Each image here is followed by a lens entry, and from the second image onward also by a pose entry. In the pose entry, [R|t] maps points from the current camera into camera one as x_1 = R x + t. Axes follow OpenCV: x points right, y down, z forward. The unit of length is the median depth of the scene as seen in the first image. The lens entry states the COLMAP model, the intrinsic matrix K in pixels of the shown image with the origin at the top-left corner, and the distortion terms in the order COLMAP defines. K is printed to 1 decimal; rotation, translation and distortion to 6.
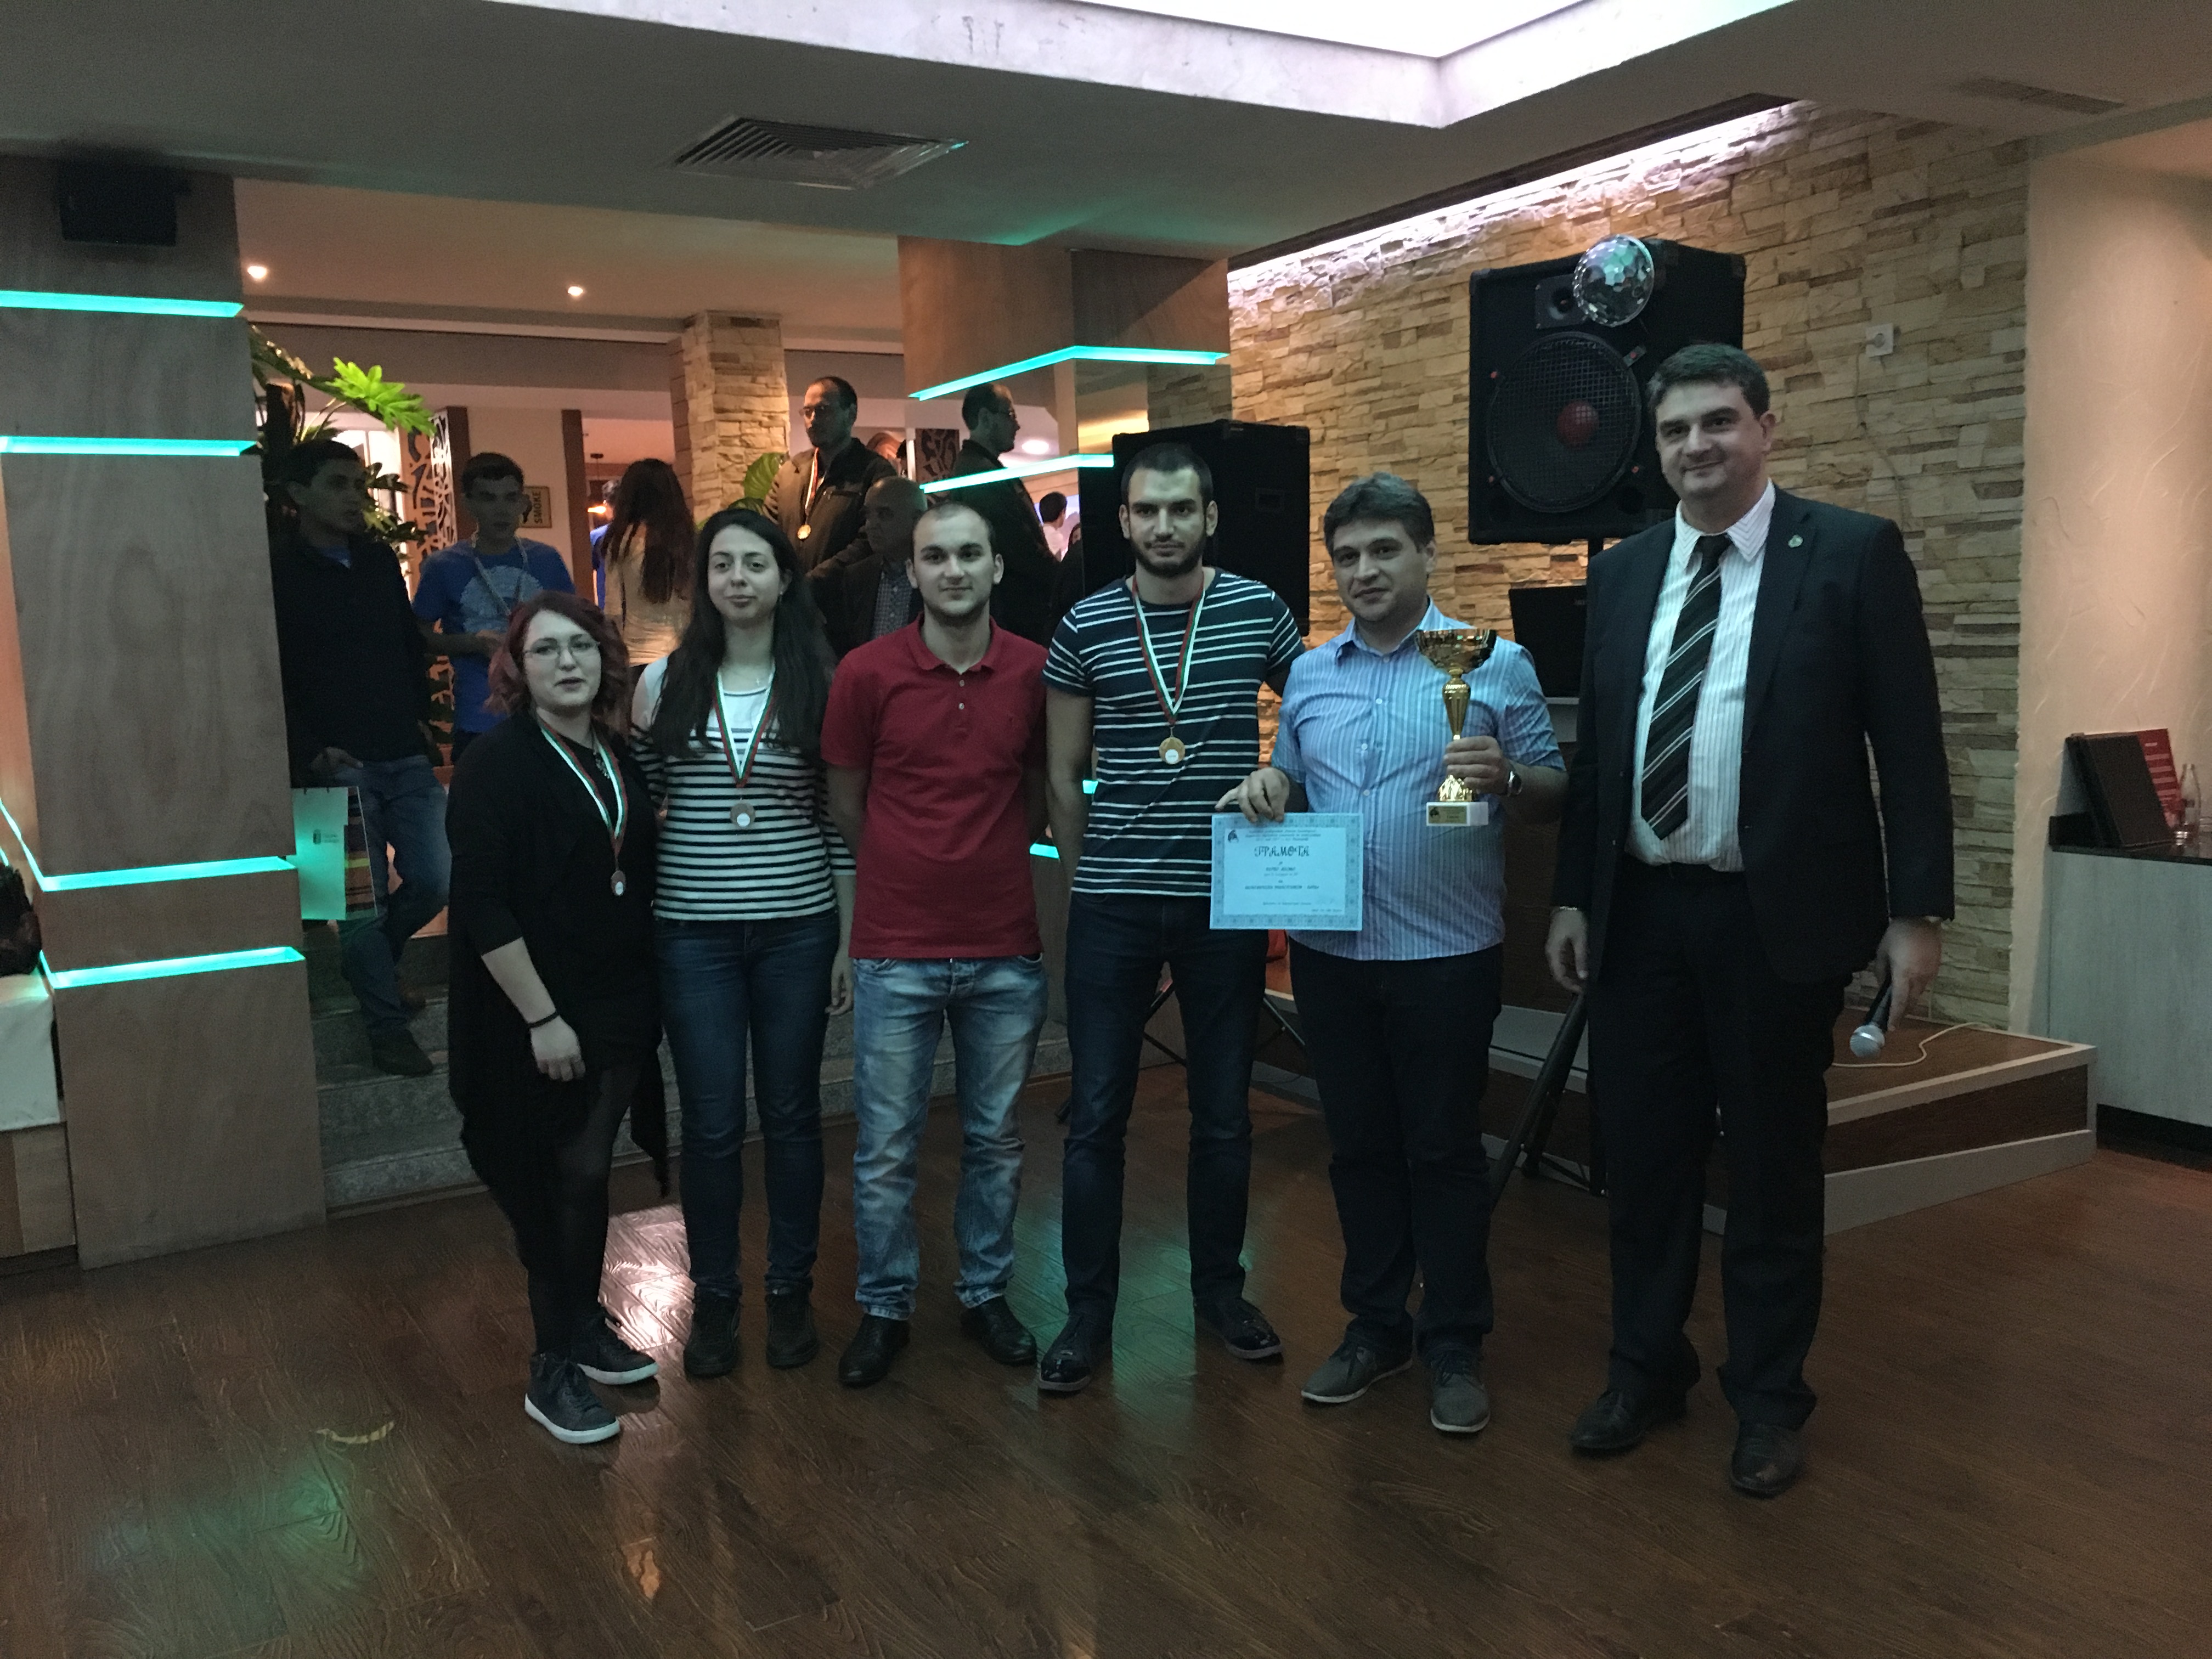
lens RADIAL K [[1881.1, 0, 1108.4], [0, 1881.1, 845.9], [0, 0, 1]] dist [0.076682, -0.106207]
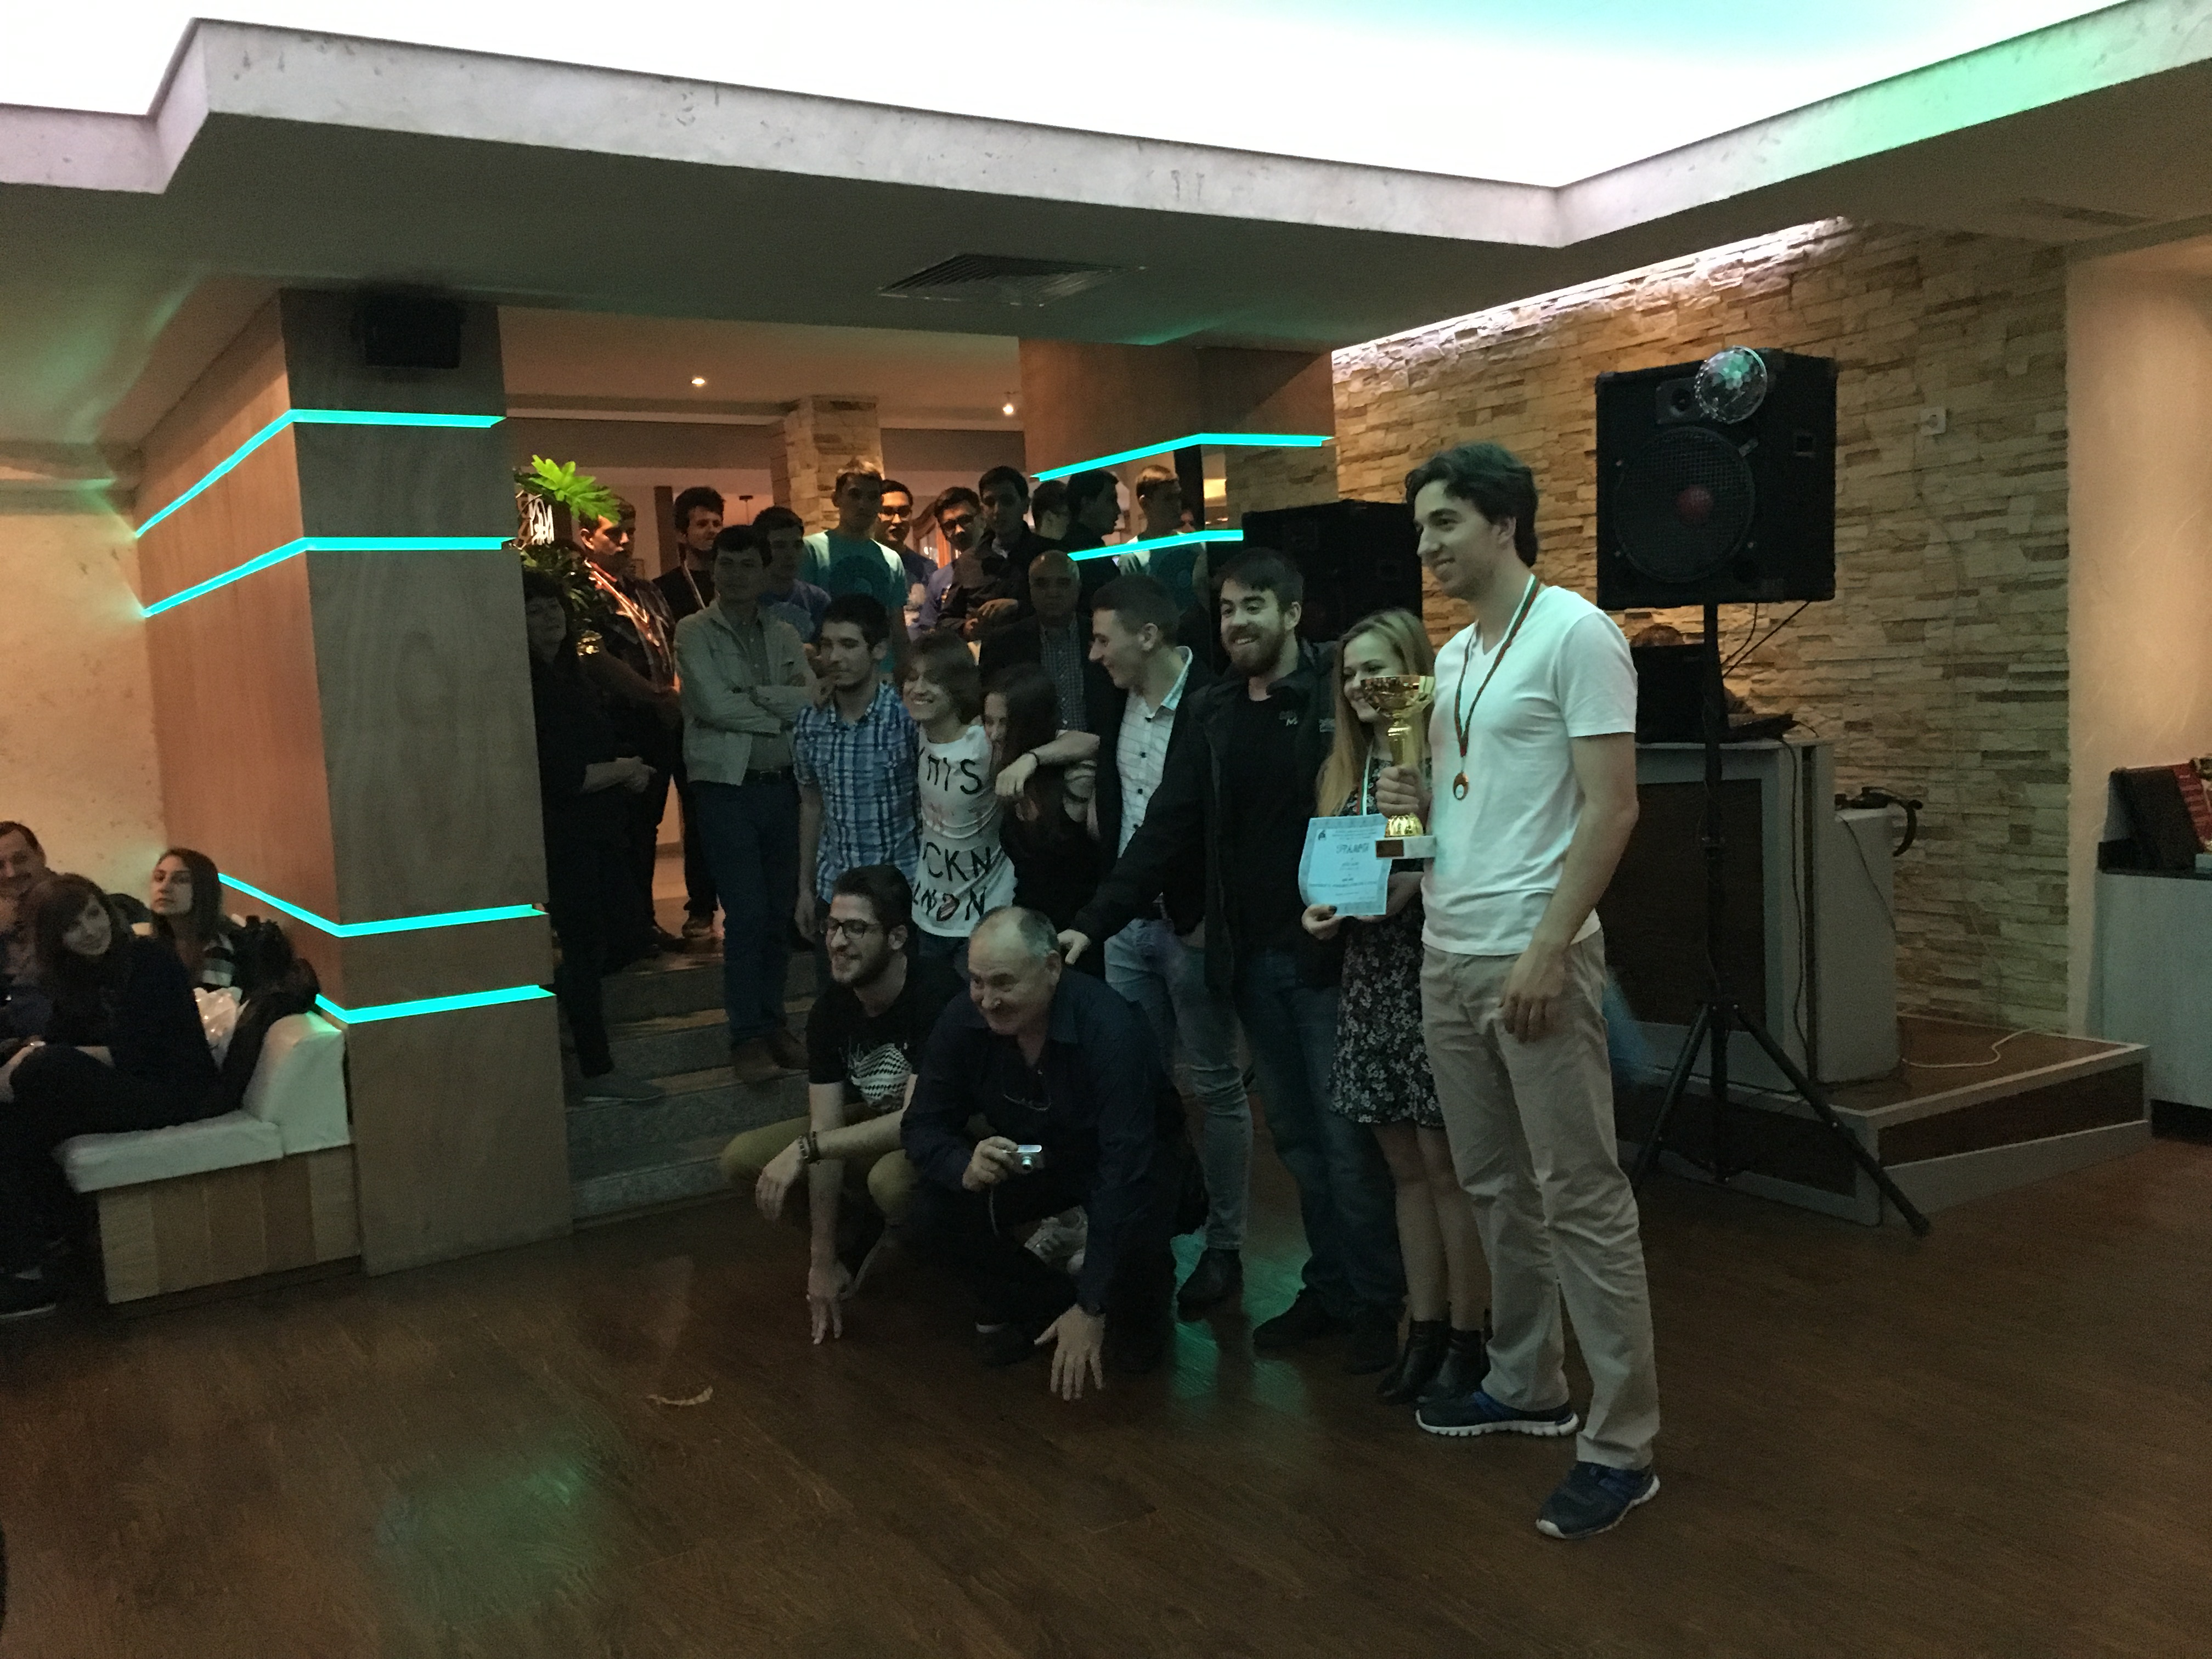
lens RADIAL K [[1881.1, 0, 1112.1], [0, 1881.1, 847.0], [0, 0, 1]] dist [0.076682, -0.106207]
pose [[0.999779, -0.017000, 0.012404, -0.093922], [0.017313, 0.999523, -0.025586, 0.005596], [-0.011963, 0.025795, 0.999596, -0.106348]]
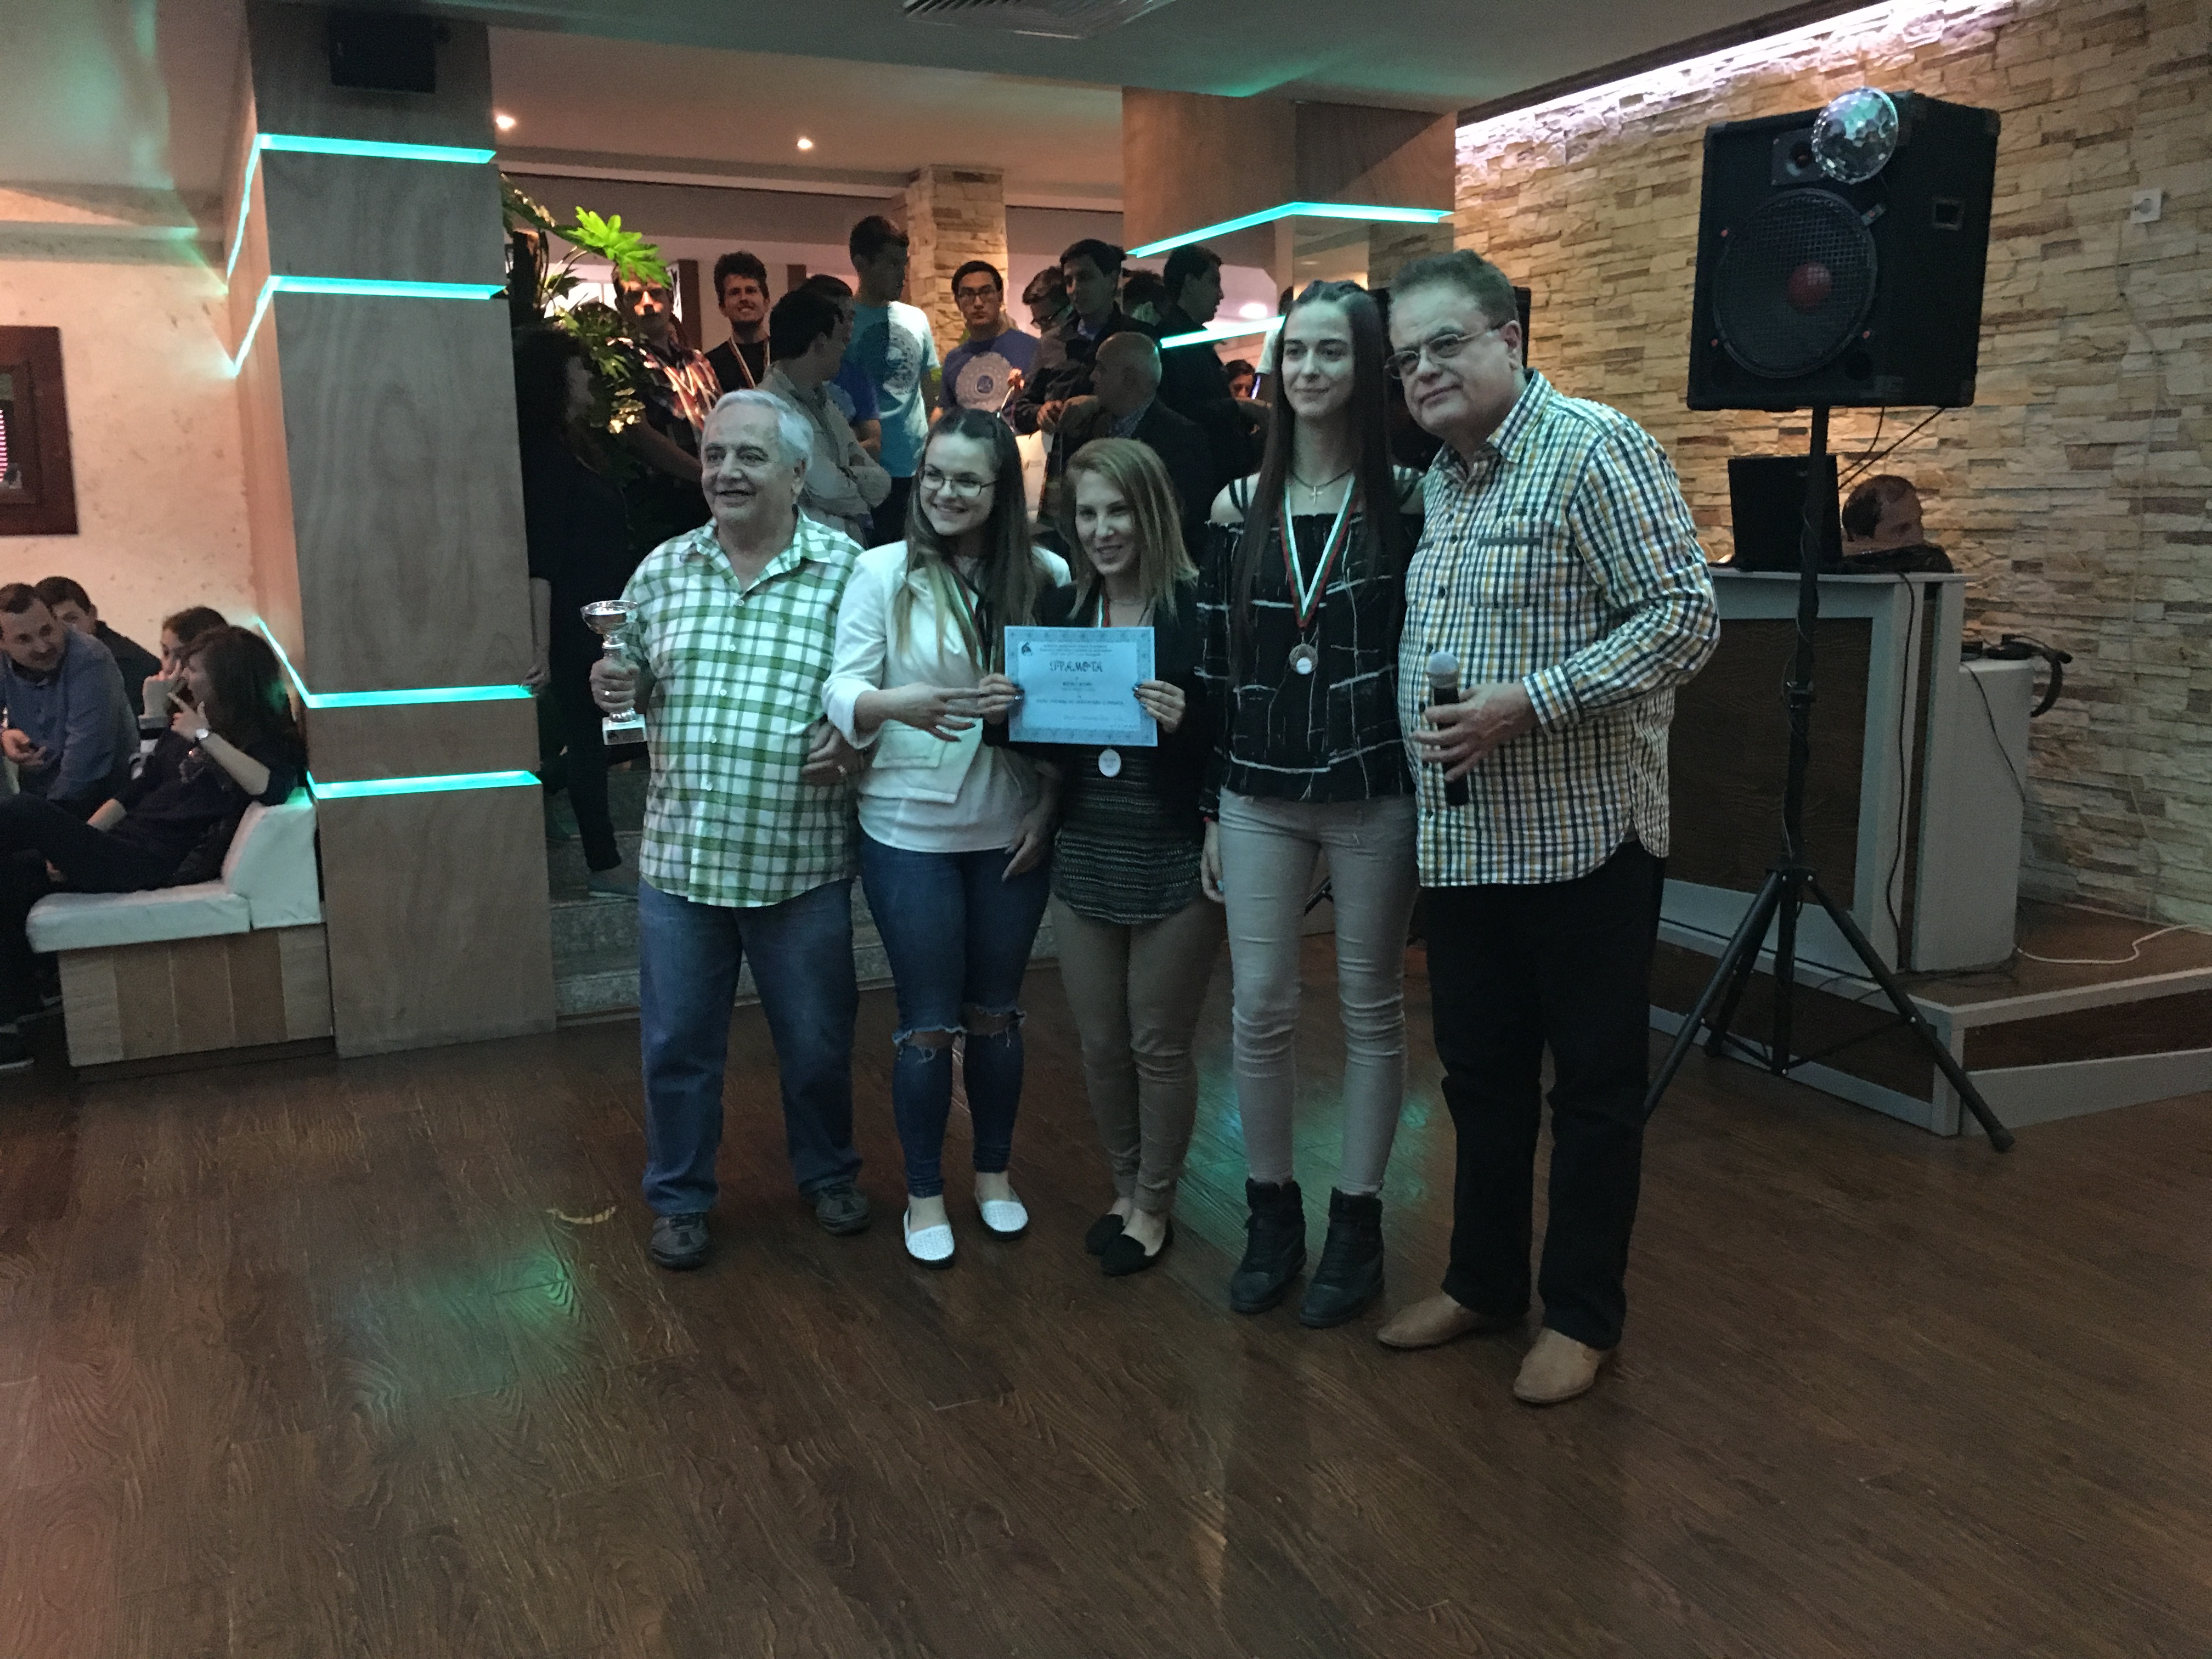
lens RADIAL K [[1881.1, 0, 1110.0], [0, 1881.1, 847.6], [0, 0, 1]] dist [0.076682, -0.106207]
pose [[0.993635, 0.046959, -0.102392, 0.003627], [-0.039994, 0.996811, 0.069046, 0.008323], [0.105308, -0.064511, 0.992345, -0.018224]]
